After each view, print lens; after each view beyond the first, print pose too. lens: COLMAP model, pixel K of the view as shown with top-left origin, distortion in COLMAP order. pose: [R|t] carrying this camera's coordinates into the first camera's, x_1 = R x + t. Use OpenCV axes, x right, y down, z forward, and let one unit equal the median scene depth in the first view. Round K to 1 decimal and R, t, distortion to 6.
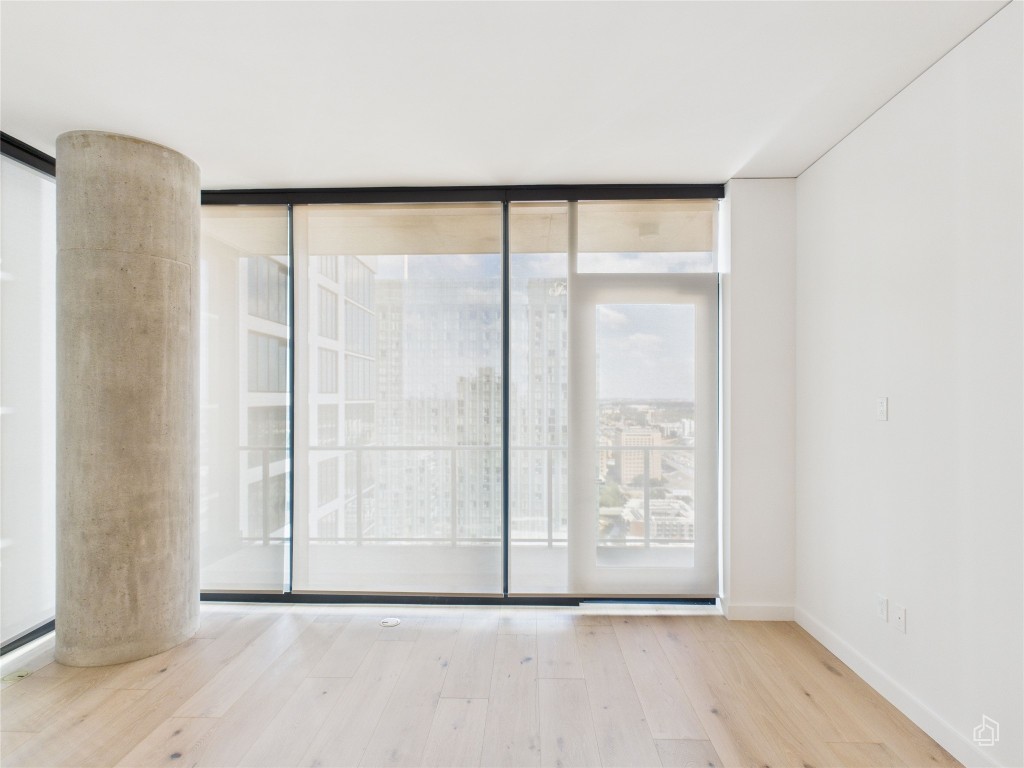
lens RADIAL K [[527.6, 0, 509.8], [0, 527.6, 395.3], [0, 0, 1]] dist [0.001687, -0.000223]
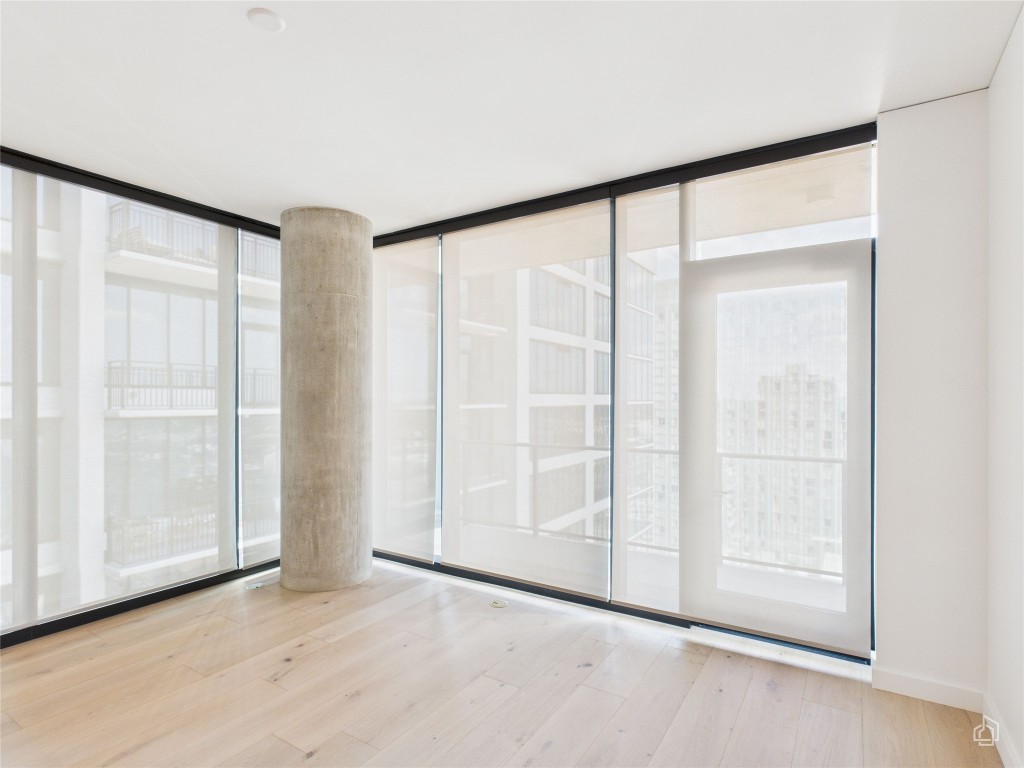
lens RADIAL K [[529.7, 0, 524.3], [0, 529.7, 396.9], [0, 0, 1]] dist [0.003188, 0.000347]
pose [[0.864056, -0.001063, -0.503394, 0.420608], [0.001682, 0.999998, 0.000777, 0.000428], [0.503393, -0.001518, 0.864056, 0.087519]]
